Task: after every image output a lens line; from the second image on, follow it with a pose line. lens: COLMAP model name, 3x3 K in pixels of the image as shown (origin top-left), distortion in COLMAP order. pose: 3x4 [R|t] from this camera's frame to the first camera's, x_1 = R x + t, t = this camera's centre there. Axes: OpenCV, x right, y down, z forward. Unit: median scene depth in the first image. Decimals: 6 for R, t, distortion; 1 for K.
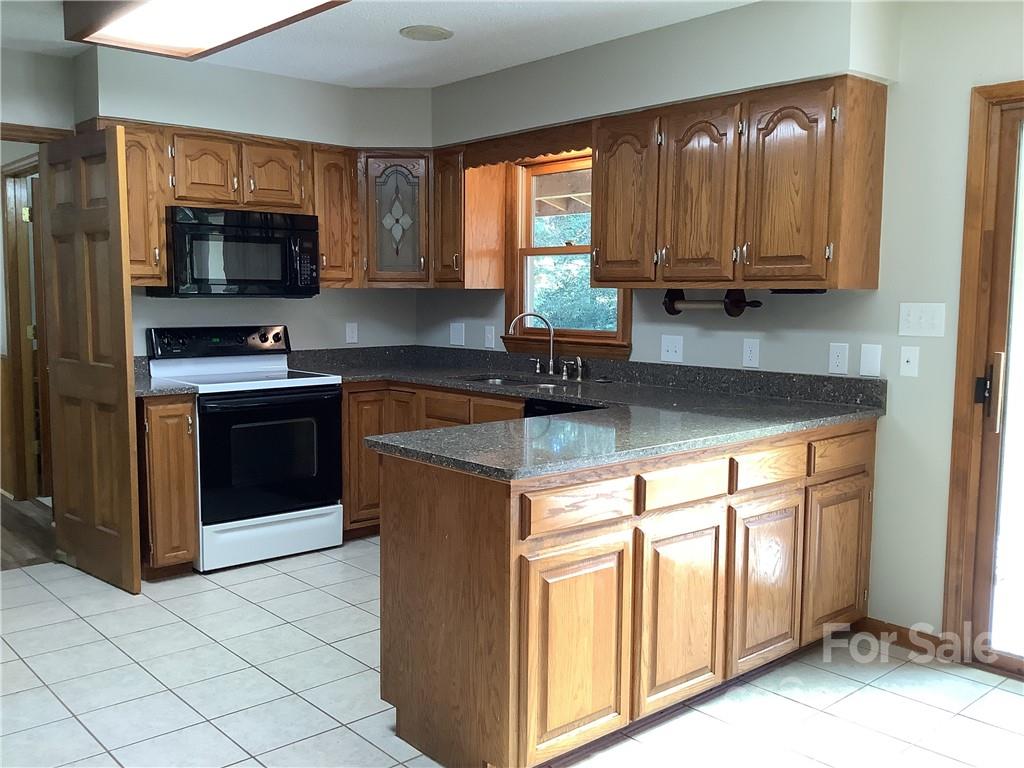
lens RADIAL K [[924.8, 0, 508.4], [0, 924.8, 385.6], [0, 0, 1]] dist [0.113552, -0.230221]
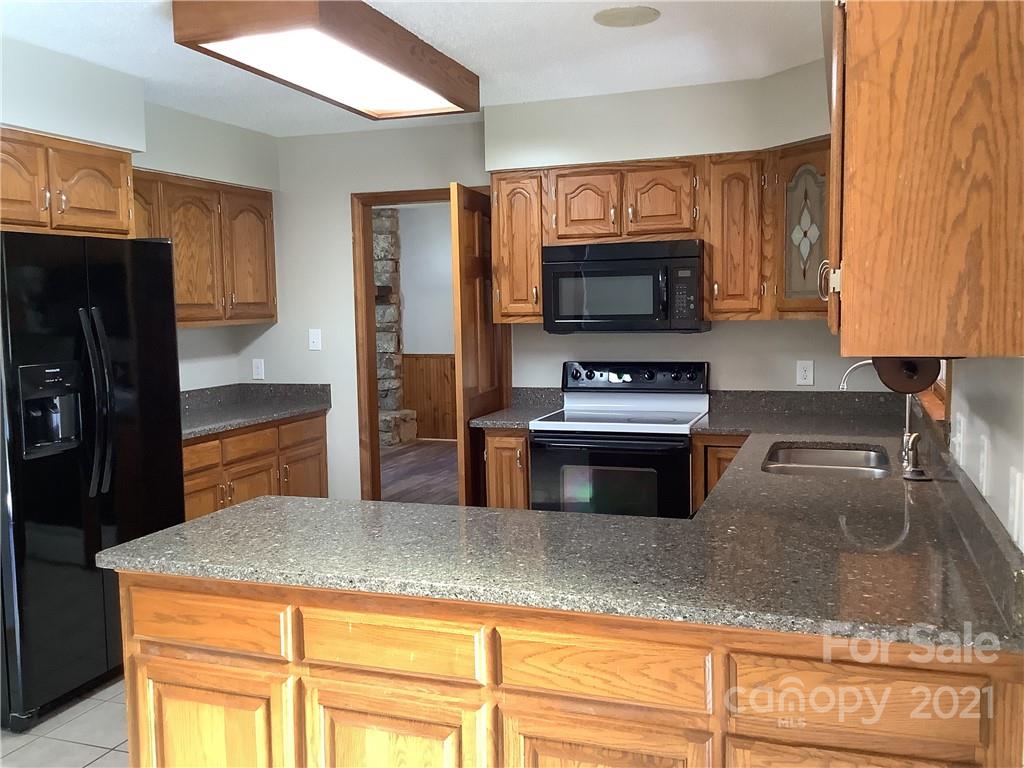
lens RADIAL K [[938.7, 0, 512.0], [0, 938.7, 384.0], [0, 0, 1]] dist [0.003580, -0.026403]
pose [[0.476792, 0.060950, -0.876900, 0.646316], [-0.064403, 0.997334, 0.034303, -0.088502], [0.876653, 0.040119, 0.479447, 0.578293]]
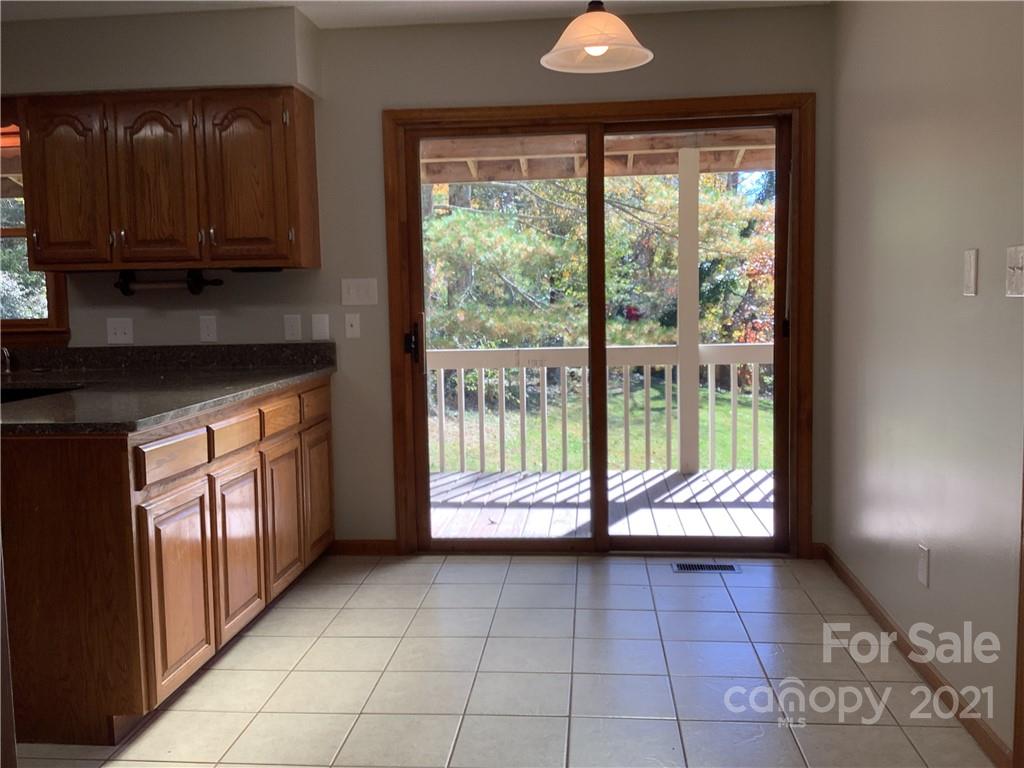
lens RADIAL K [[924.8, 0, 508.4], [0, 924.8, 385.6], [0, 0, 1]] dist [0.113552, -0.230221]
pose [[0.726977, -0.085914, 0.681266, -0.260726], [0.093996, 0.995253, 0.025208, 0.040513], [-0.680198, 0.045710, 0.731602, -0.041841]]
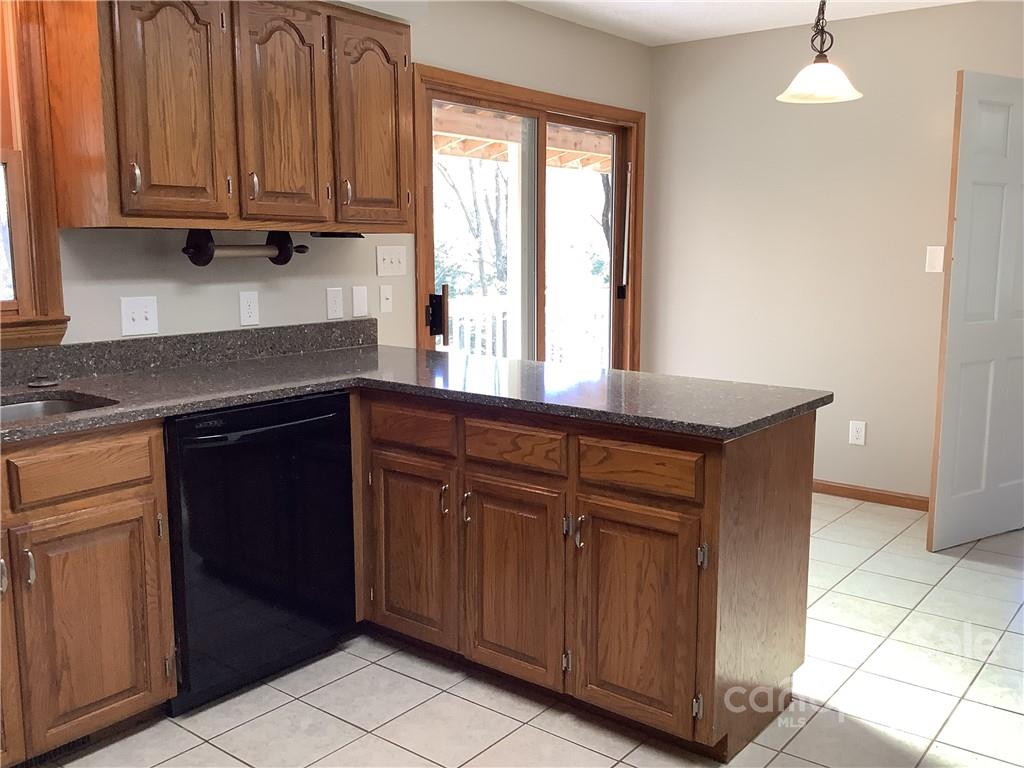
lens RADIAL K [[924.8, 0, 508.4], [0, 924.8, 385.6], [0, 0, 1]] dist [0.113552, -0.230221]
pose [[-0.172869, -0.153750, 0.972870, -0.674202], [0.097828, 0.980177, 0.172288, -0.098133], [-0.980074, 0.124958, -0.154402, 1.007832]]
